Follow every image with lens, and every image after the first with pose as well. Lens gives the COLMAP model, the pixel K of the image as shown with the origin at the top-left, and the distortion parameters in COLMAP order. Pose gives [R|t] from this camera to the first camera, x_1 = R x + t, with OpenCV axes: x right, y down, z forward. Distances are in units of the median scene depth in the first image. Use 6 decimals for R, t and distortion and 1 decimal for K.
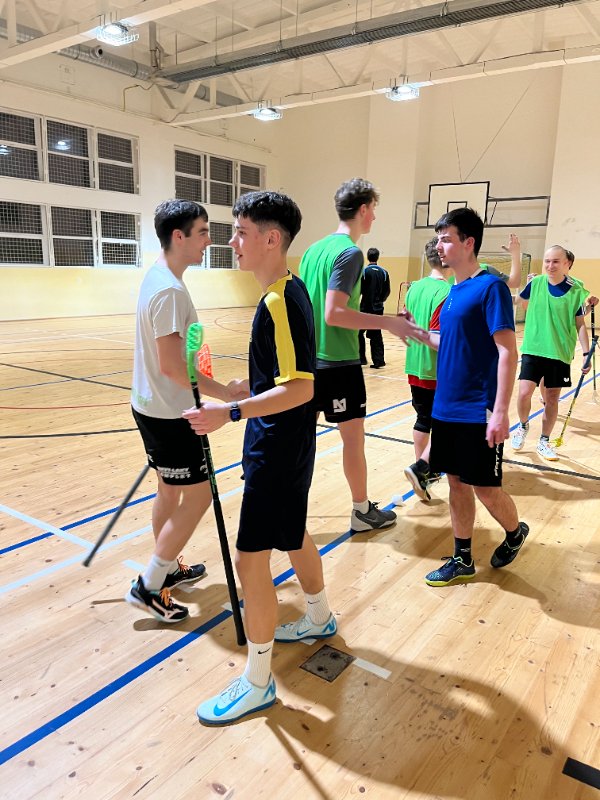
lens RADIAL K [[621.1, 0, 300.0], [0, 621.1, 400.0], [0, 0, 1]] dist [0.056403, -0.065063]
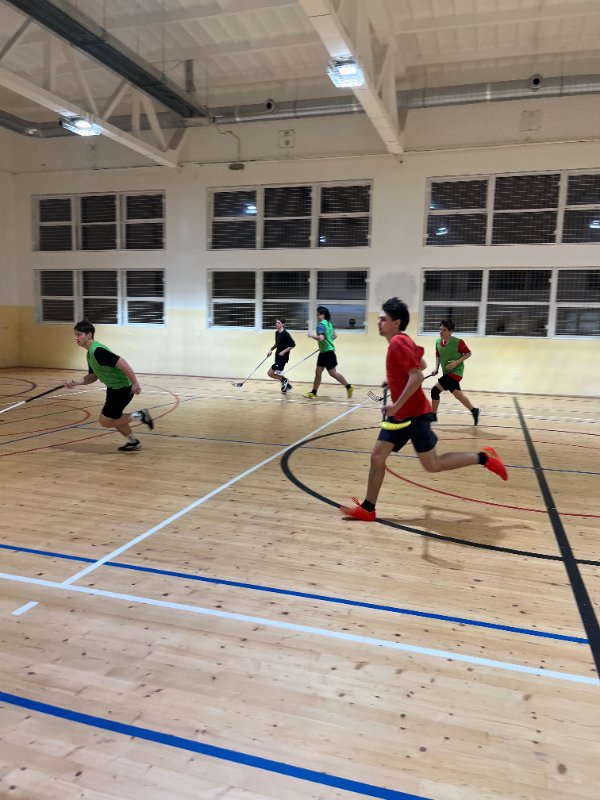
lens RADIAL K [[616.7, 0, 299.7], [0, 616.7, 417.5], [0, 0, 1]] dist [0.033996, -0.065868]
pose [[0.302148, 0.130792, -0.944246, 0.752411], [-0.221868, 0.972989, 0.063778, -0.195597], [0.927082, 0.190227, 0.323005, 0.981472]]
